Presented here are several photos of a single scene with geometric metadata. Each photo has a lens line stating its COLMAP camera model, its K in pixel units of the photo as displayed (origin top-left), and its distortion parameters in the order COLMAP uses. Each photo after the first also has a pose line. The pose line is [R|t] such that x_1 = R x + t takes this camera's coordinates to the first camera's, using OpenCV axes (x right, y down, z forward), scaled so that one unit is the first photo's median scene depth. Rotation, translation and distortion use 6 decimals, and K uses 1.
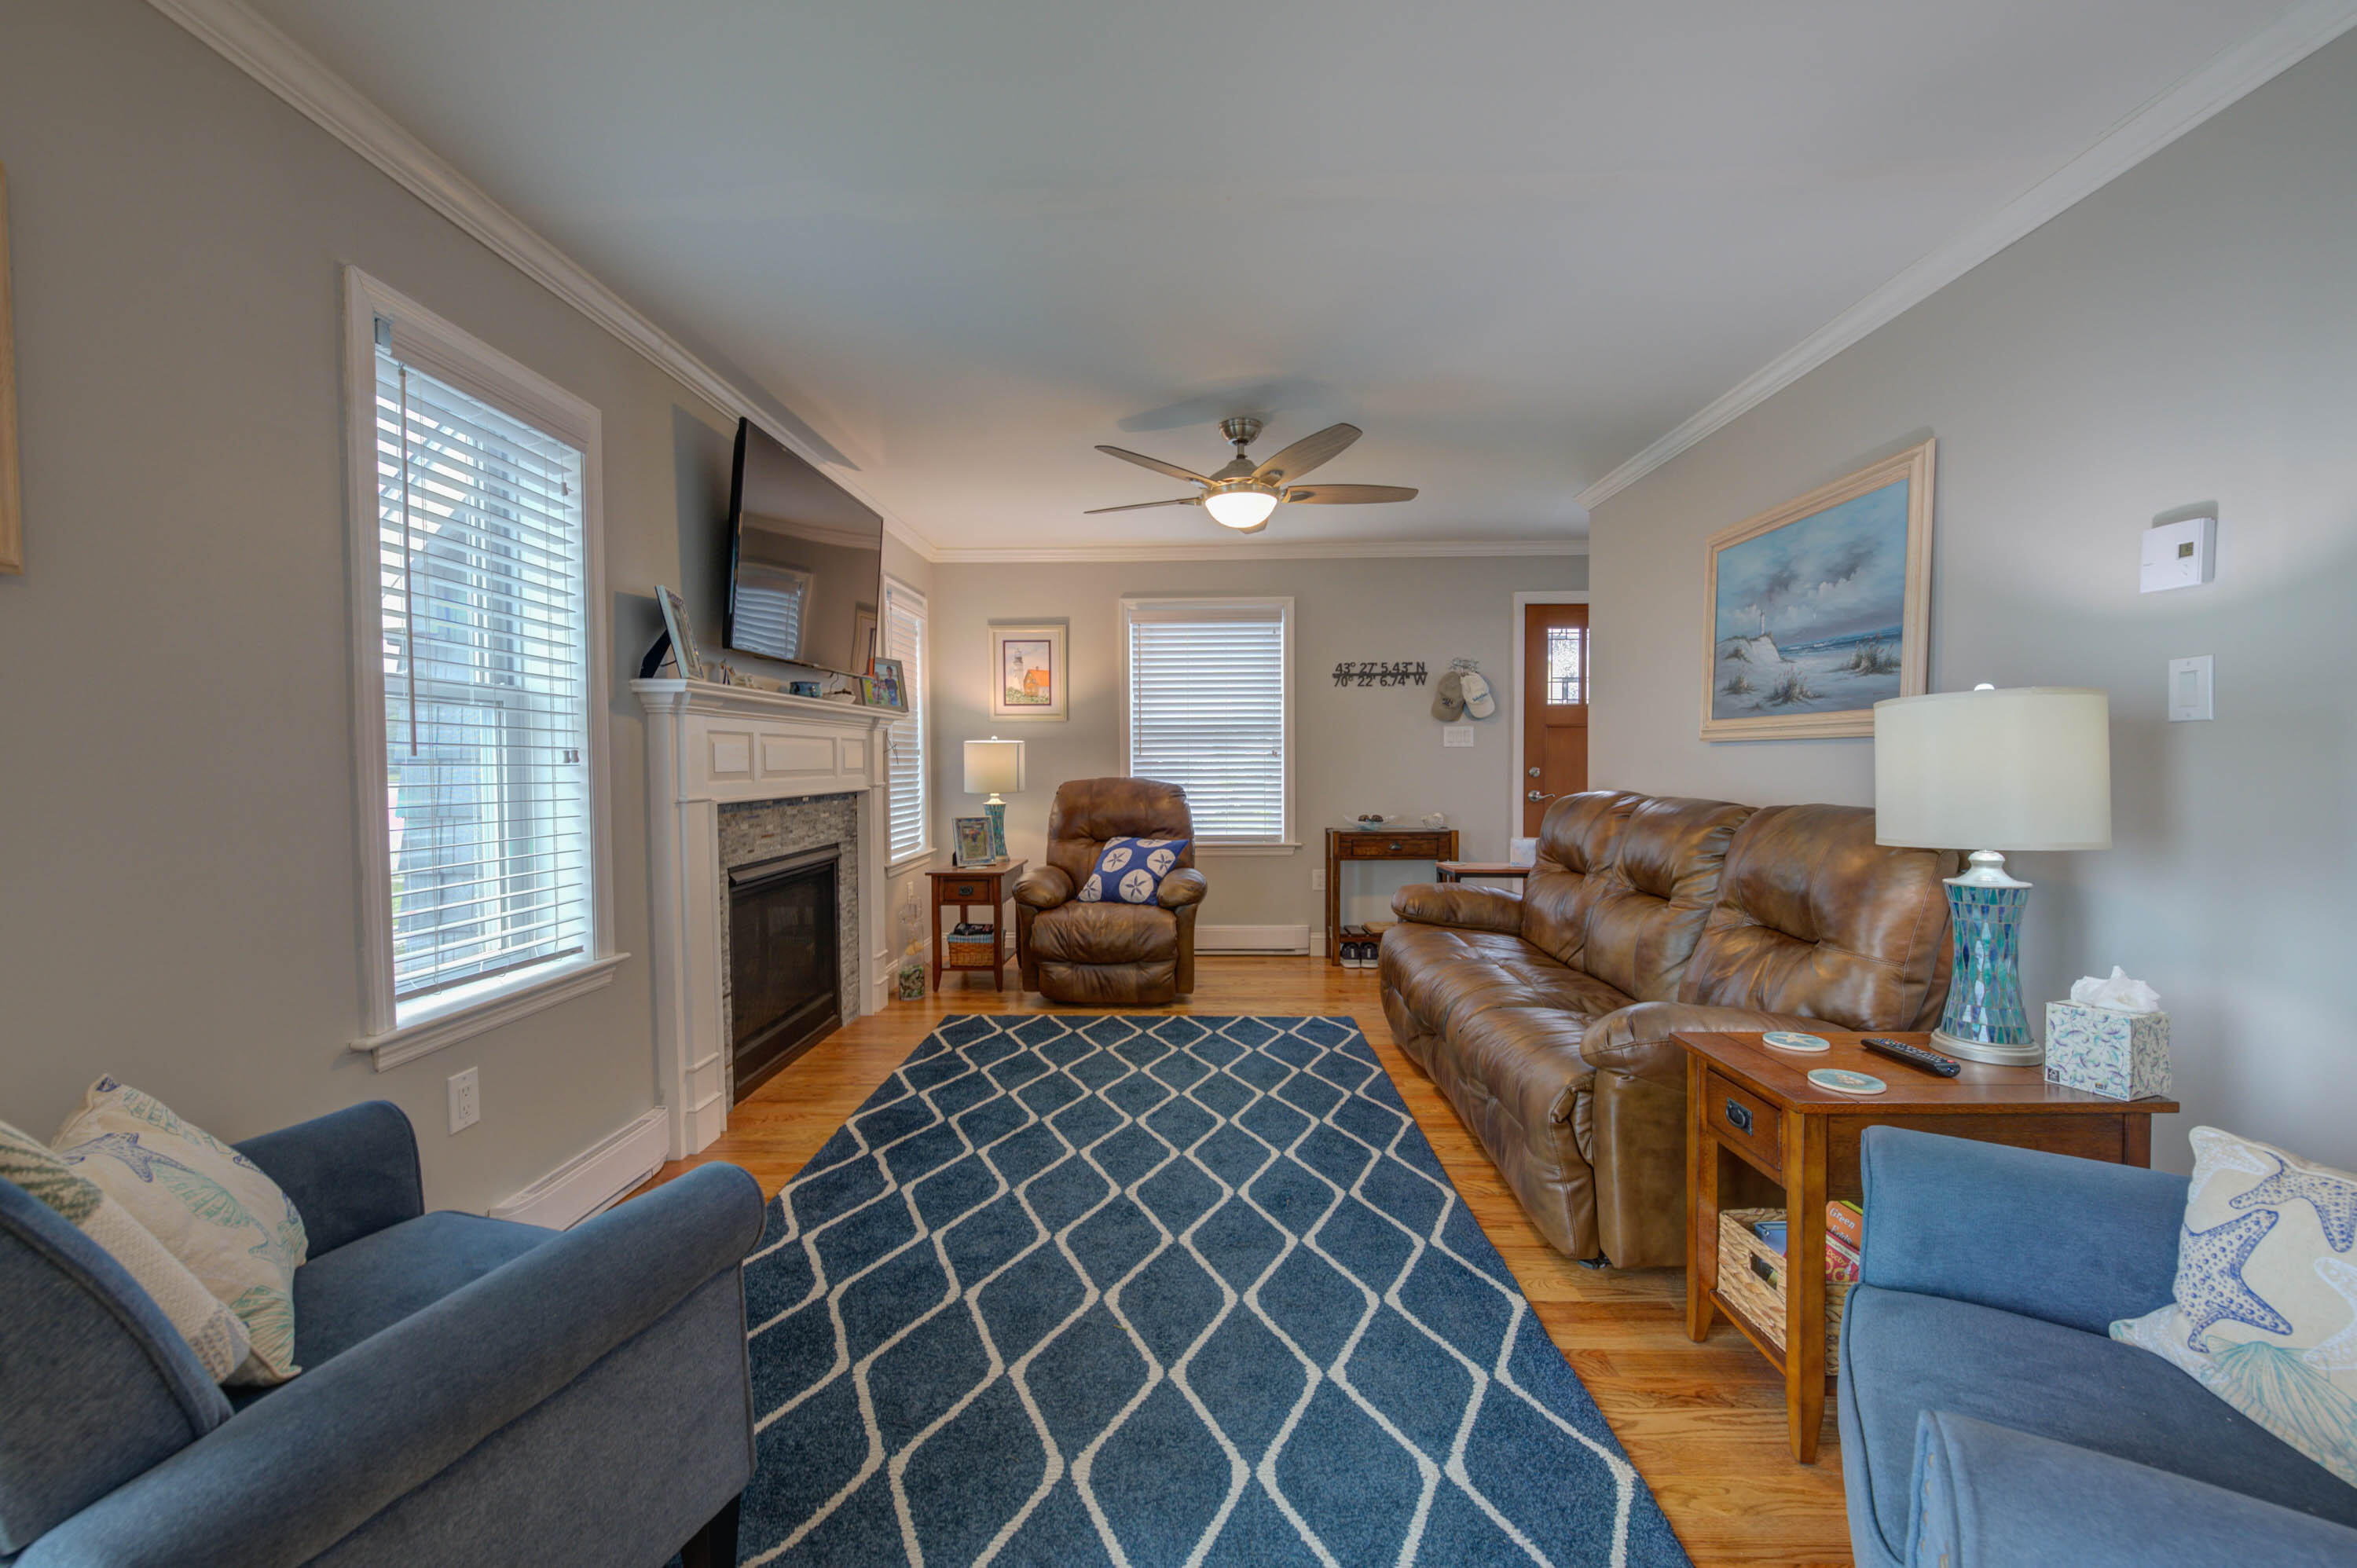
lens RADIAL K [[933.5, 0, 1174.0], [0, 933.5, 786.3], [0, 0, 1]] dist [0.001496, -0.002673]
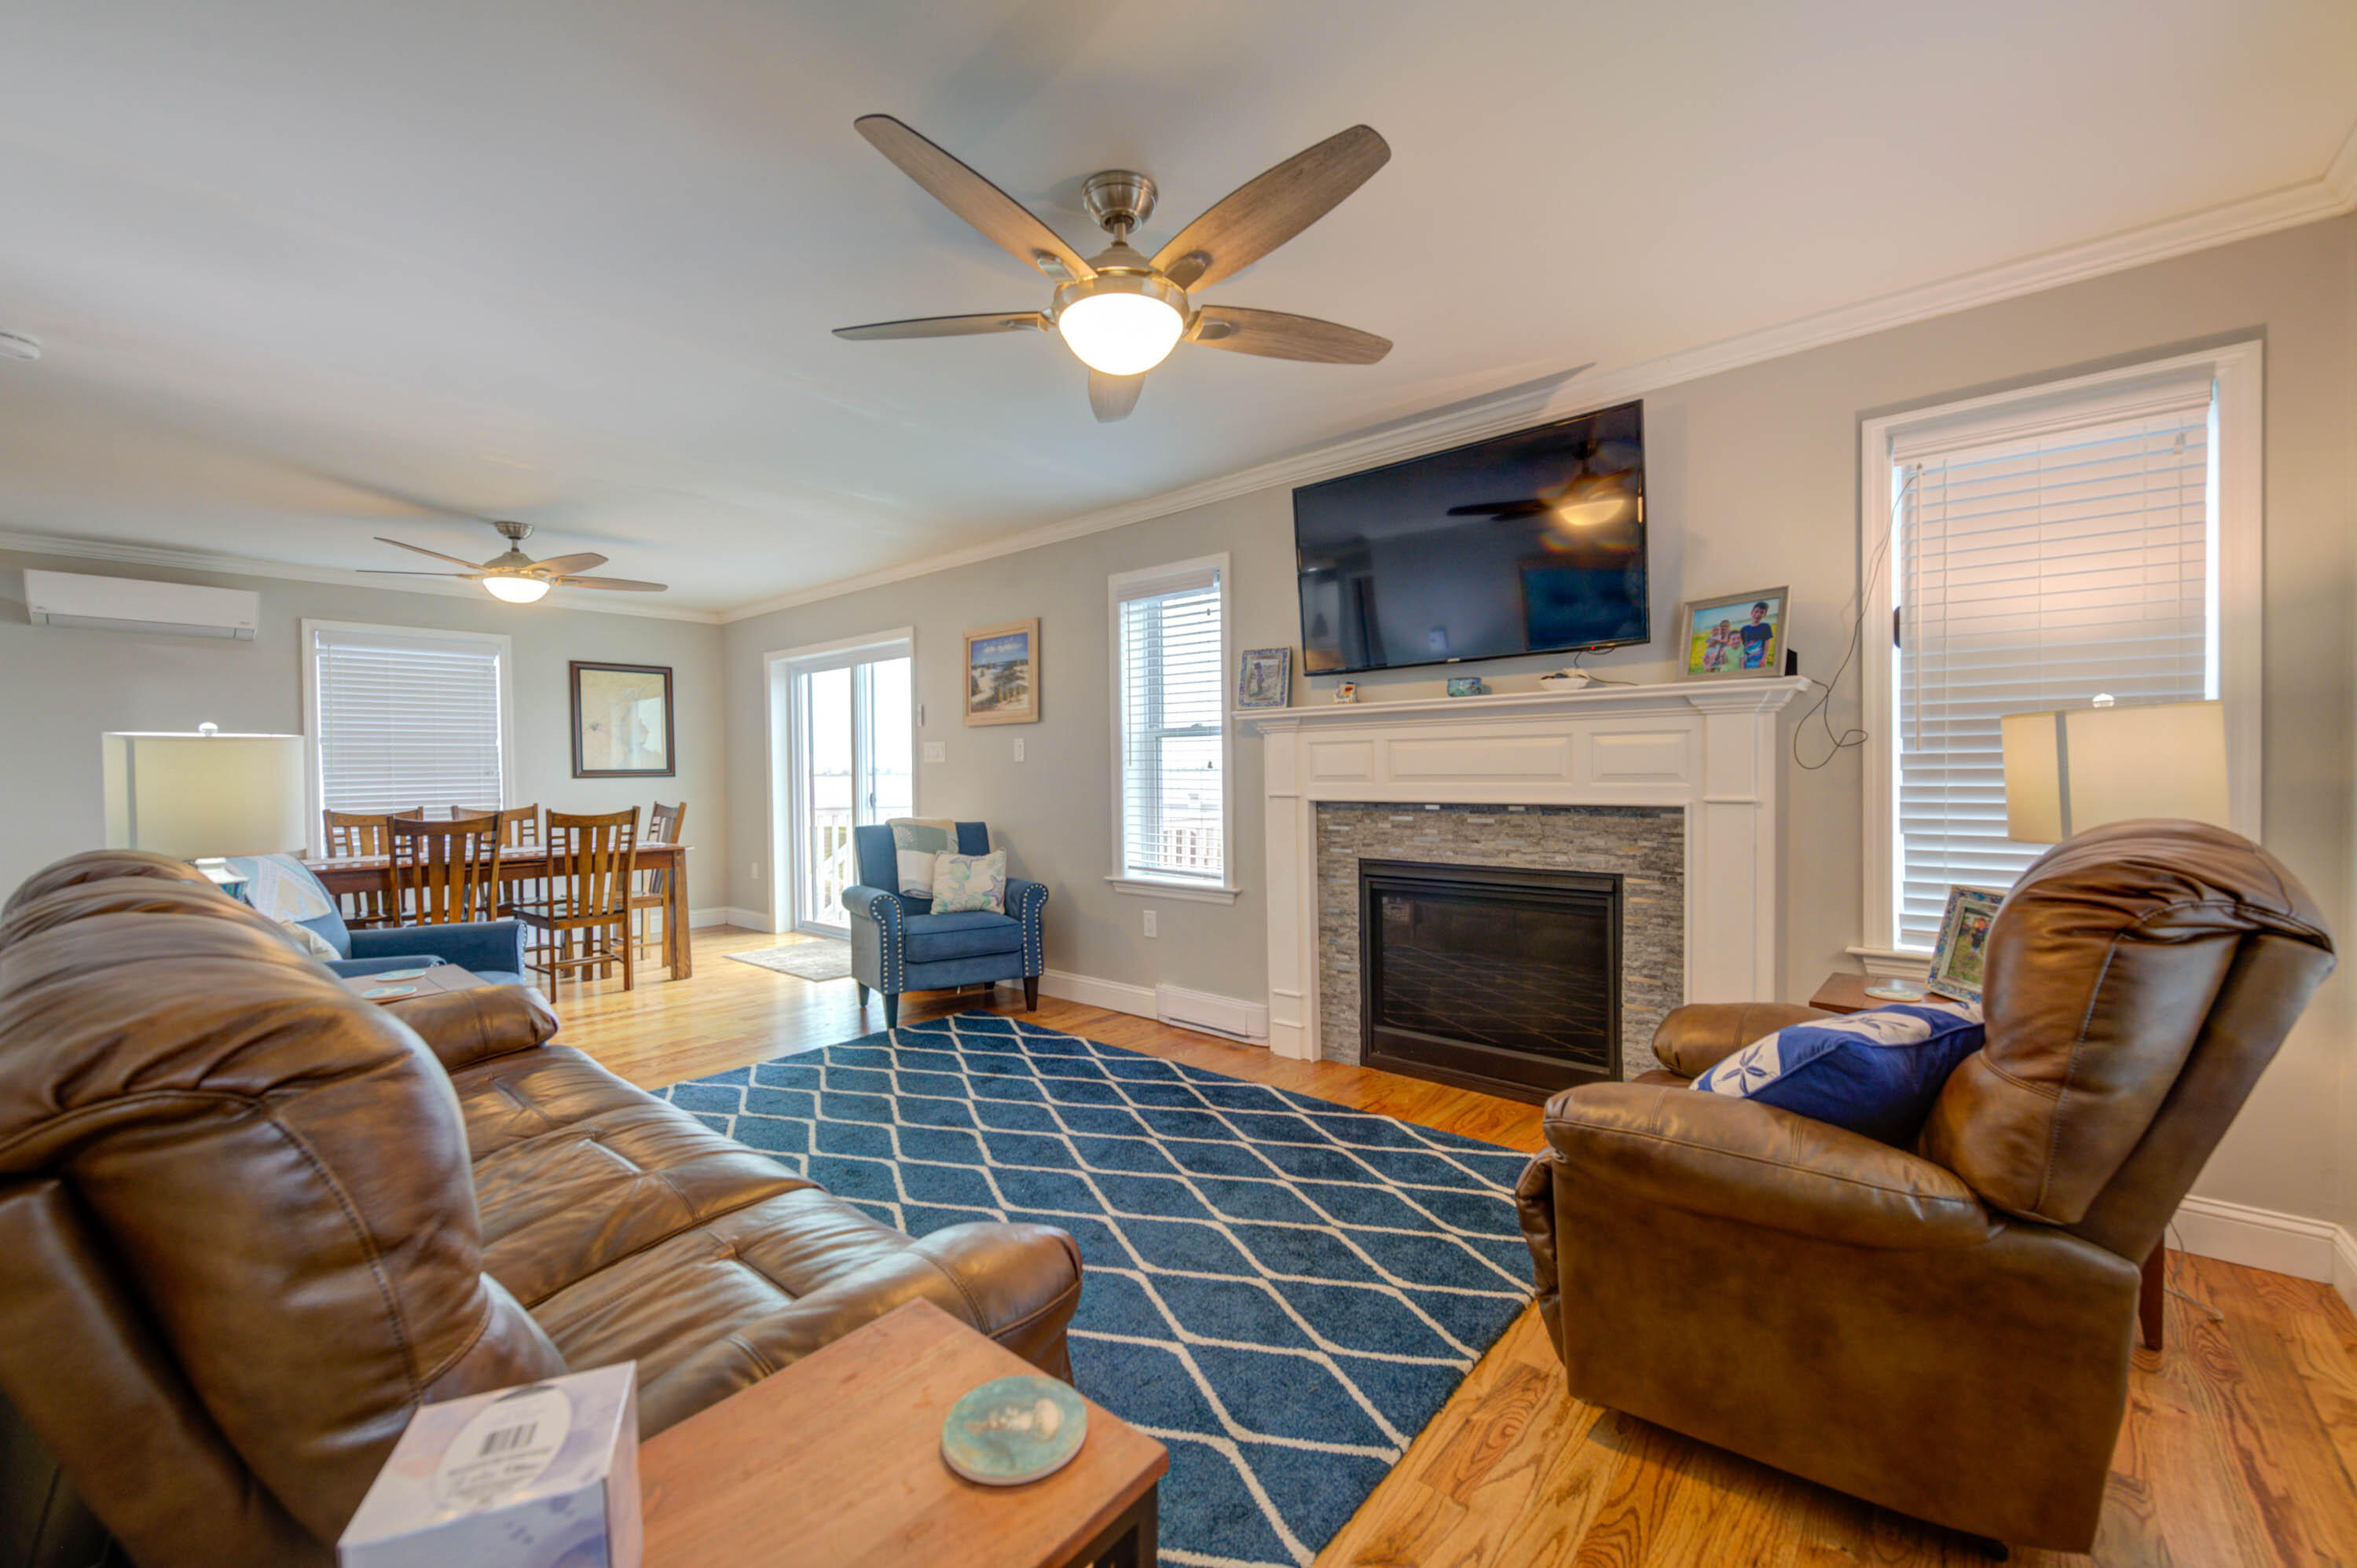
lens RADIAL K [[933.5, 0, 1174.0], [0, 933.5, 786.3], [0, 0, 1]] dist [0.001496, -0.002673]
pose [[-0.635039, 0.029182, -0.771928, 0.448105], [-0.006183, 0.999062, 0.042855, -0.040067], [0.772455, 0.031988, -0.634263, 1.240067]]
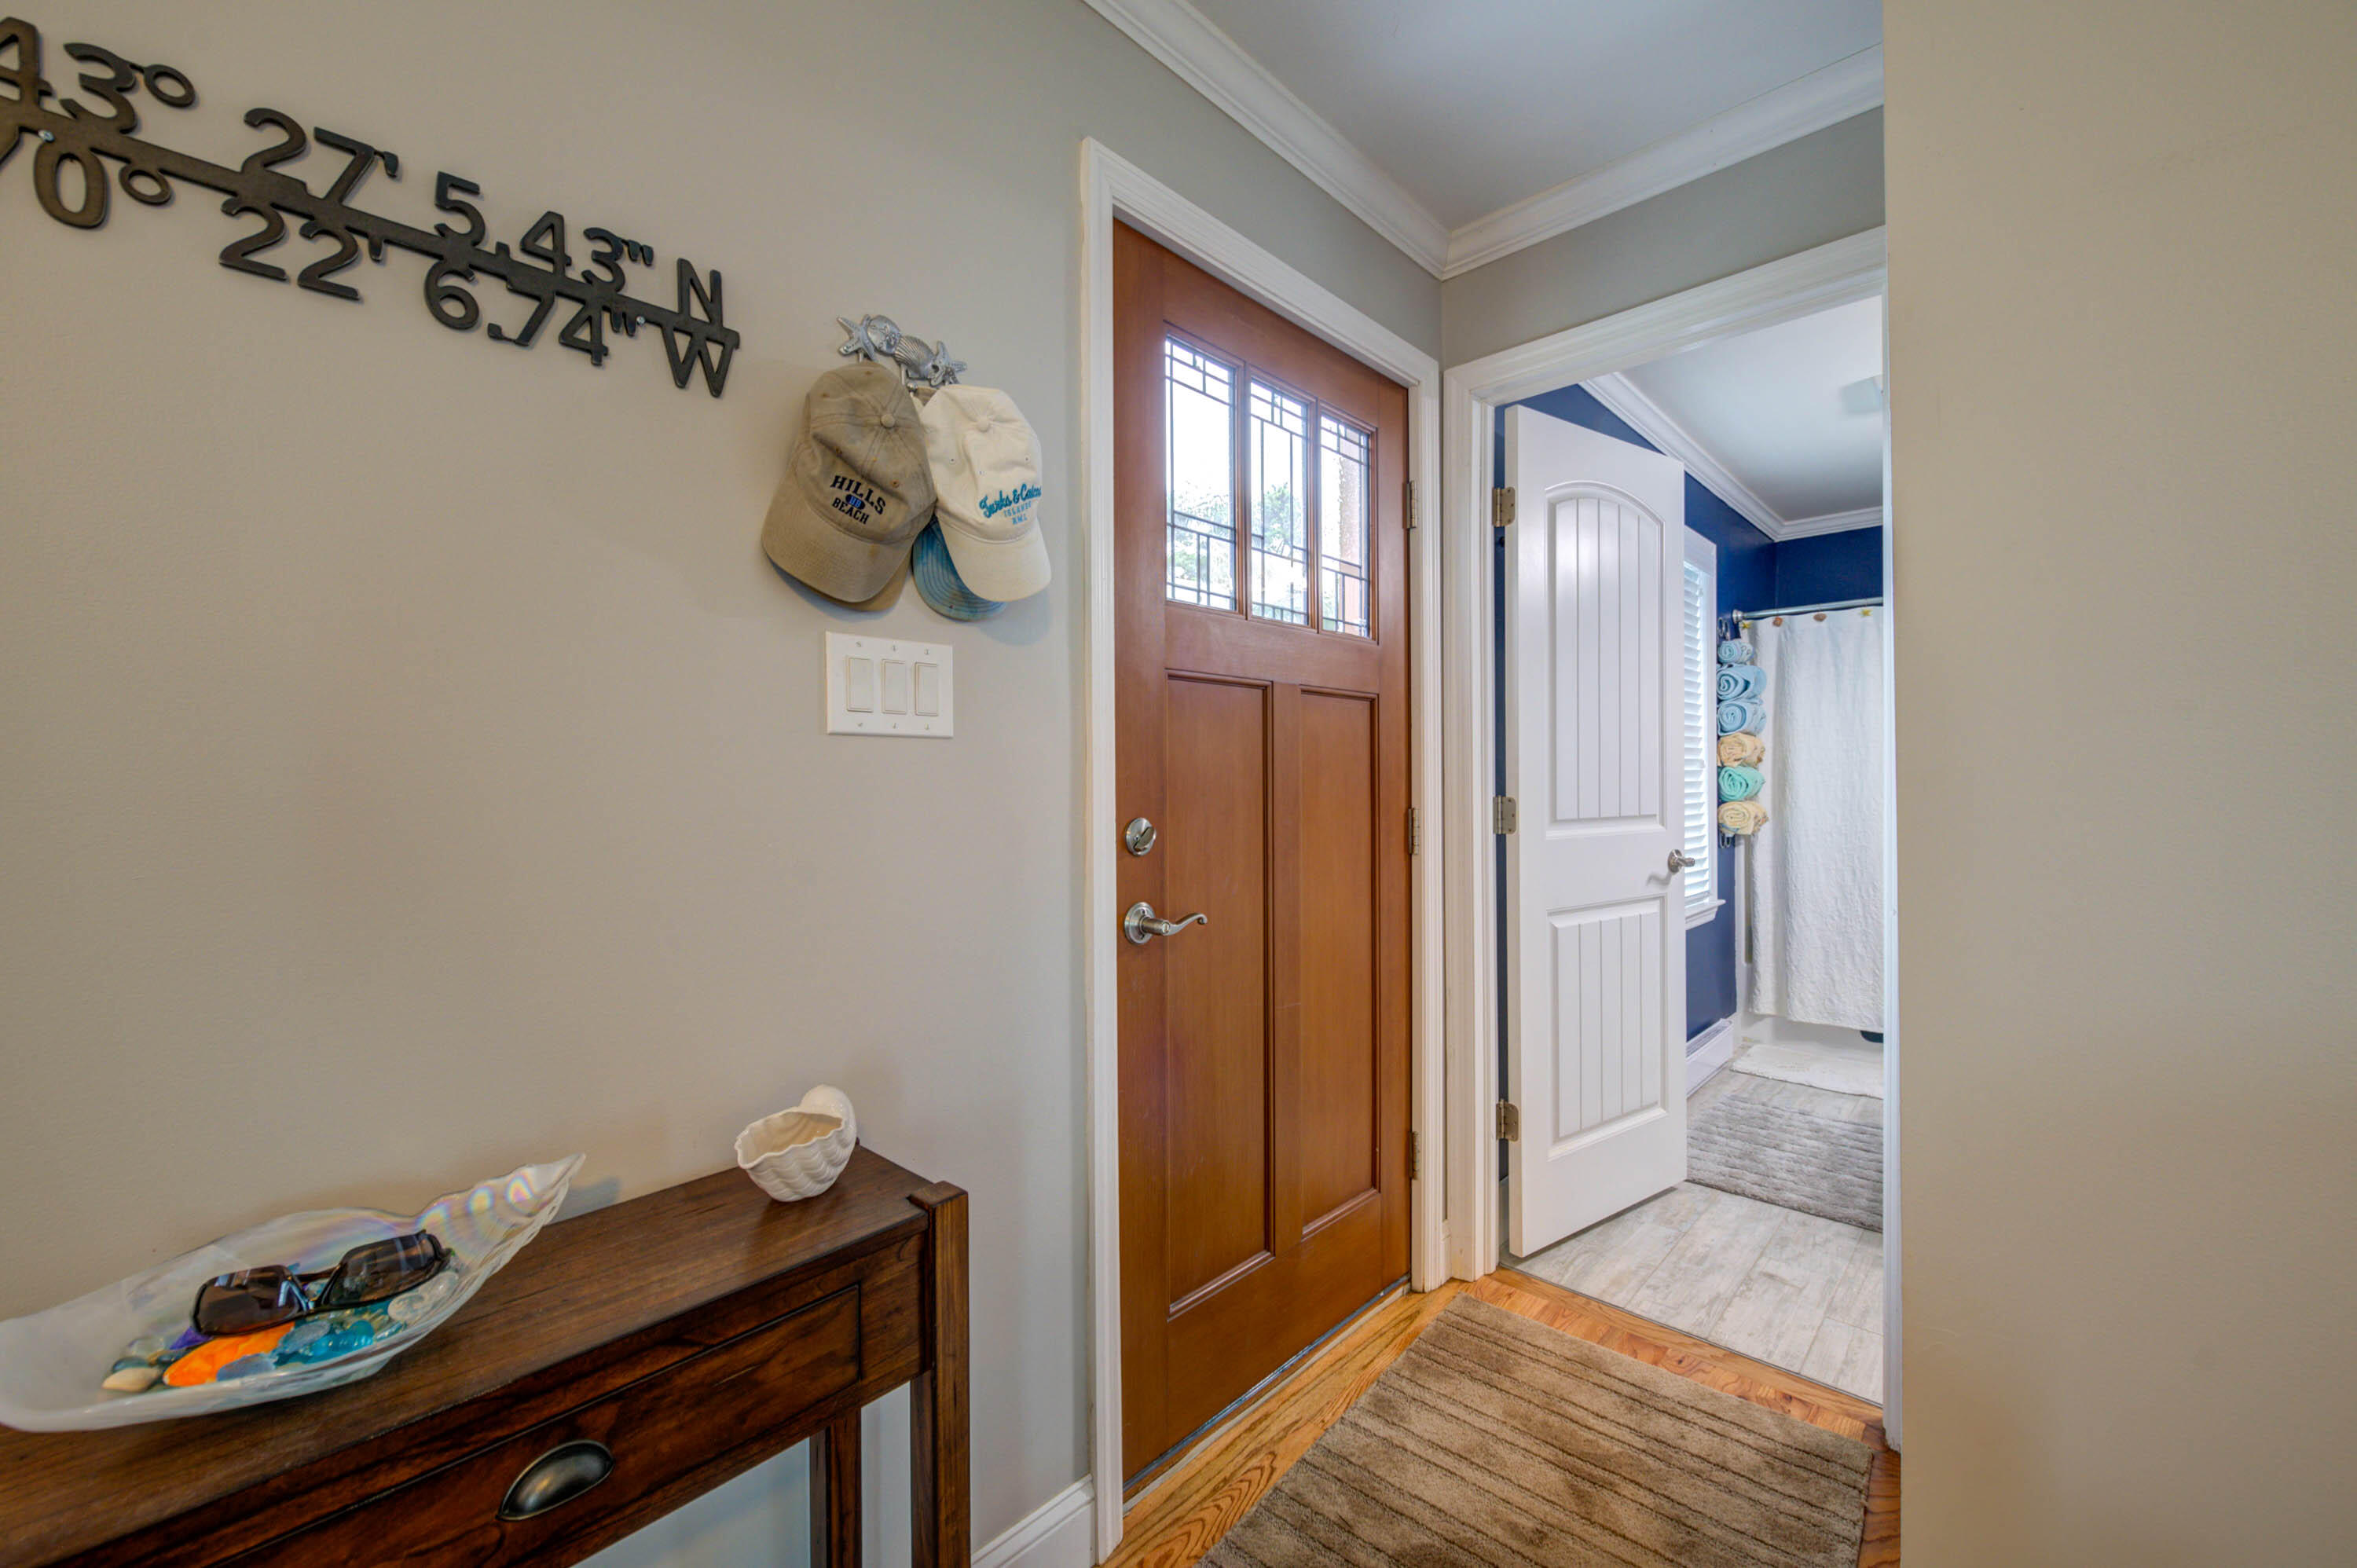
lens RADIAL K [[933.5, 0, 1174.0], [0, 933.5, 786.3], [0, 0, 1]] dist [0.001496, -0.002673]
pose [[0.661411, -0.000951, 0.750023, 0.261685], [0.024695, 0.999485, -0.020509, -0.034105], [-0.749617, 0.032087, 0.661094, 1.130340]]
